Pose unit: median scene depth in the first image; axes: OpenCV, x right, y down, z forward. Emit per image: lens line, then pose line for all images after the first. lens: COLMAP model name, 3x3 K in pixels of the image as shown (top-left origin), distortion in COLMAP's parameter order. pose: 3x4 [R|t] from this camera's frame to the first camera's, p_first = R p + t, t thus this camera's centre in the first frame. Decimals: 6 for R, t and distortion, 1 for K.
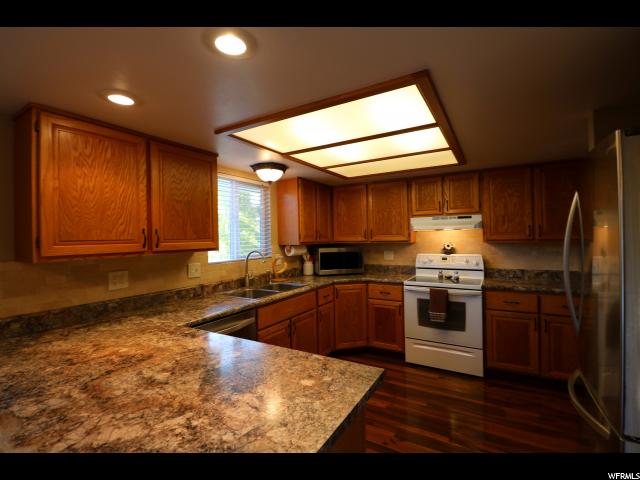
lens RADIAL K [[297.4, 0, 319.0], [0, 297.4, 236.3], [0, 0, 1]] dist [-0.015448, -0.003260]
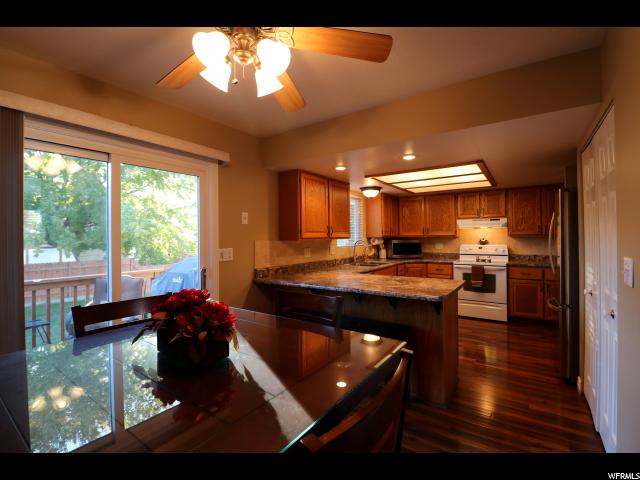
lens RADIAL K [[297.4, 0, 317.1], [0, 297.4, 235.7], [0, 0, 1]] dist [-0.015448, -0.003260]
pose [[0.997217, 0.007757, -0.074143, -0.302227], [-0.007653, 0.999969, 0.001686, 0.021624], [0.074154, -0.001114, 0.997246, -0.571834]]
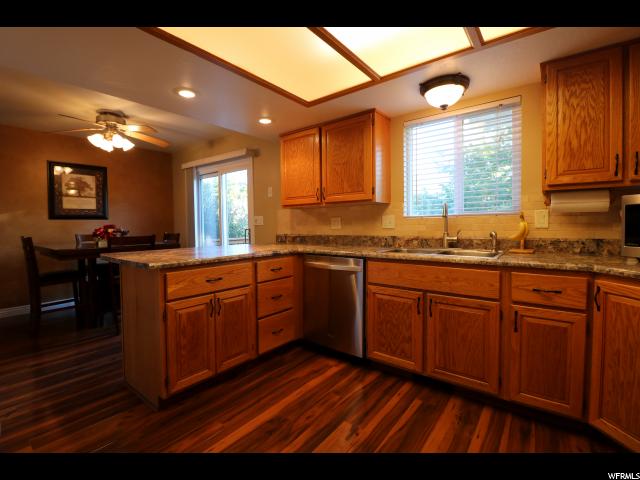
lens RADIAL K [[297.4, 0, 321.1], [0, 297.4, 238.2], [0, 0, 1]] dist [-0.015448, -0.003260]
pose [[-0.126262, 0.065132, -0.989856, 0.550950], [0.015589, 0.997849, 0.063670, 0.080305], [0.991874, -0.007392, -0.127005, 0.709709]]
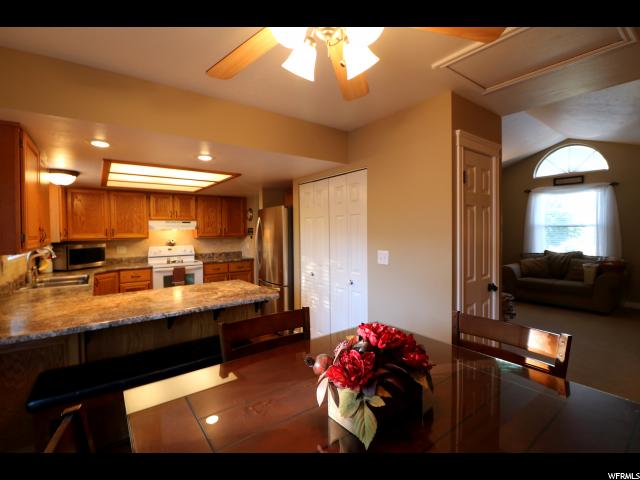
lens RADIAL K [[297.4, 0, 325.0], [0, 297.4, 236.9], [0, 0, 1]] dist [-0.015448, -0.003260]
pose [[0.355028, -0.006951, 0.934830, -0.753327], [0.000125, 0.999973, 0.007388, 0.002804], [-0.934856, -0.002506, 0.355019, -0.275672]]
